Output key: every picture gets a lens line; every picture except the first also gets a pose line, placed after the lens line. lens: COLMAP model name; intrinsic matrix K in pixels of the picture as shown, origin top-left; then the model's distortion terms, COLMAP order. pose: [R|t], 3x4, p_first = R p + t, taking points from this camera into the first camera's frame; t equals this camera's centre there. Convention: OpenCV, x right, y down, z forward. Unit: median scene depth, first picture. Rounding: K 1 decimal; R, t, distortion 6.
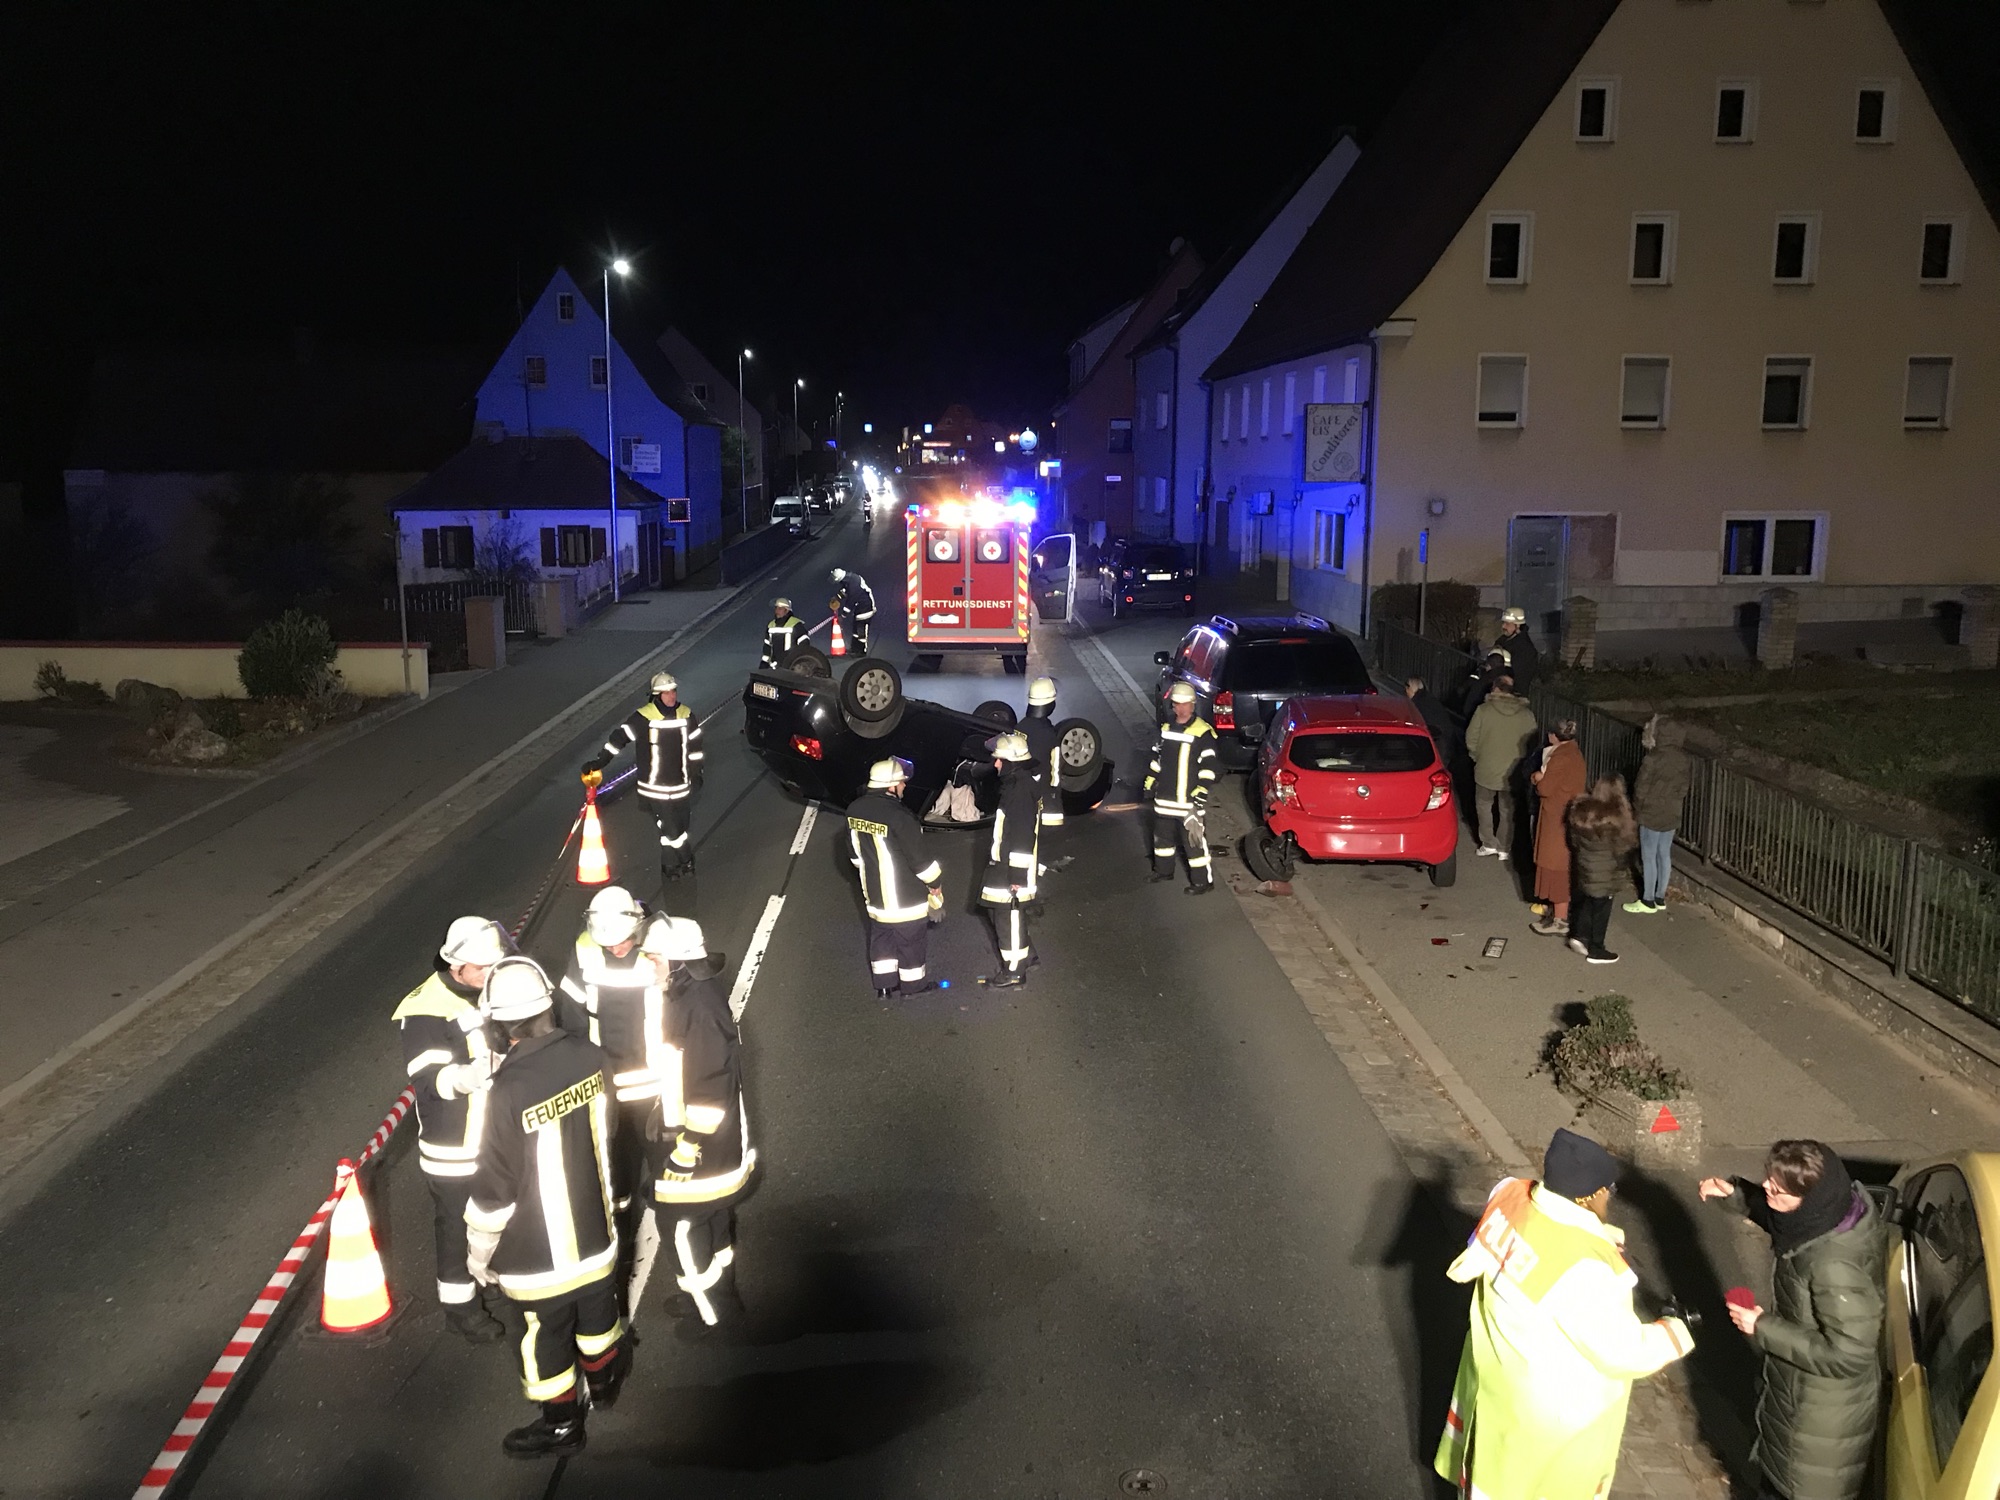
lens RADIAL K [[1649.6, 0, 993.1], [0, 1649.6, 743.4], [0, 0, 1]] dist [0.016585, -0.012288]
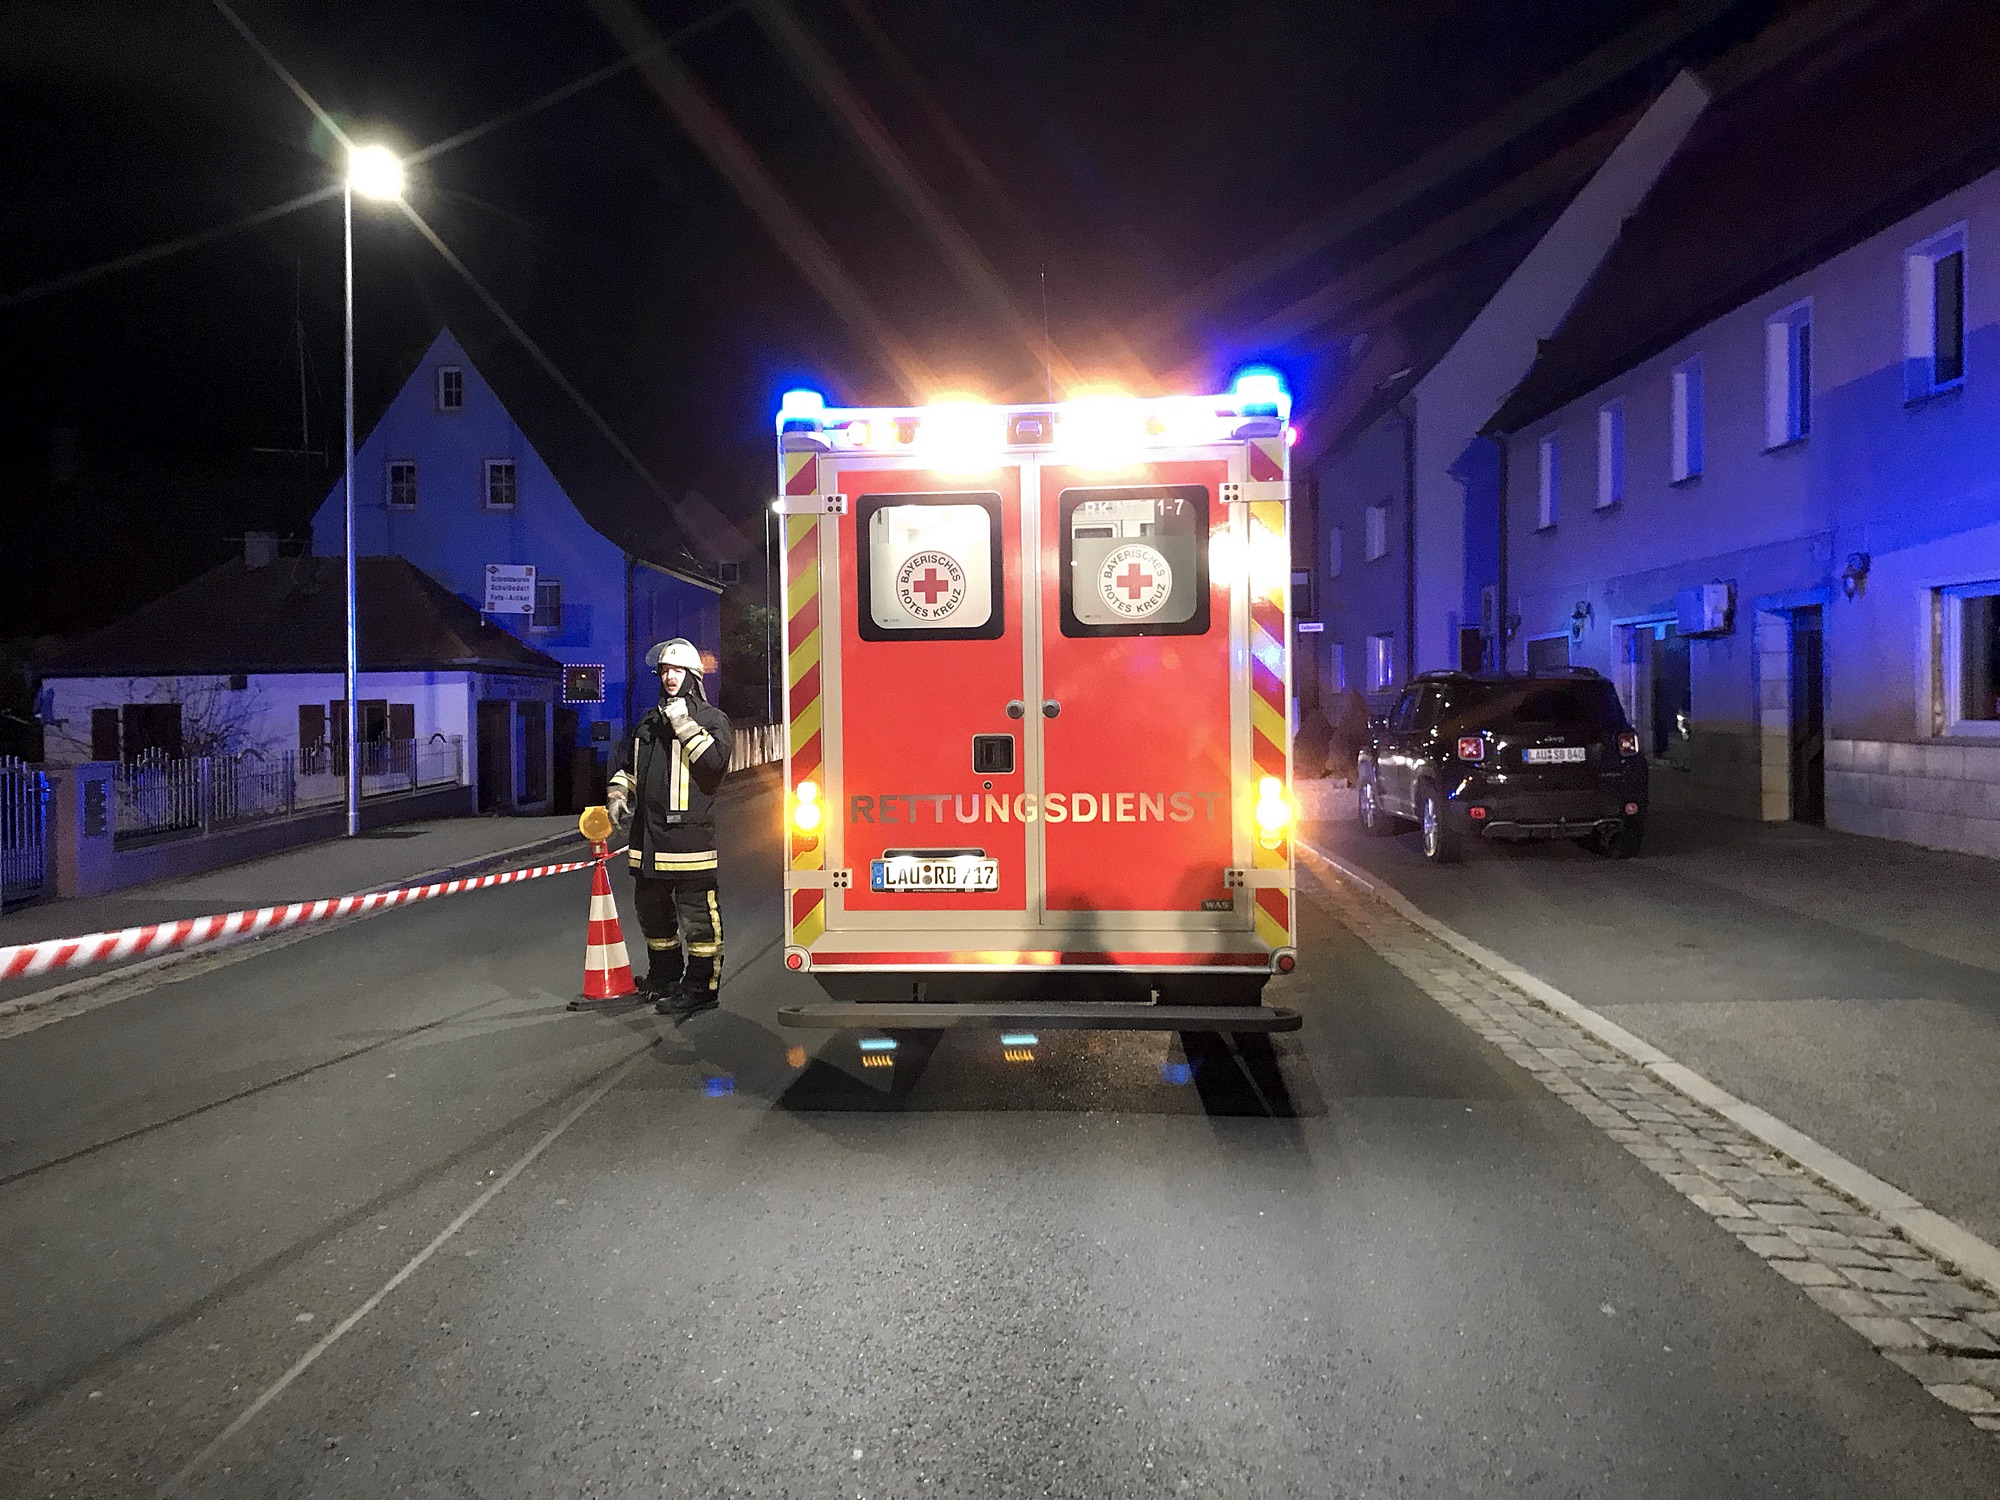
lens RADIAL K [[1649.6, 0, 994.7], [0, 1649.6, 740.3], [0, 0, 1]] dist [0.016585, -0.012288]
pose [[0.997553, -0.011620, -0.068947, -0.004216], [0.001231, 0.988860, -0.148846, -0.057643], [0.069909, 0.148397, 0.986454, 0.752135]]
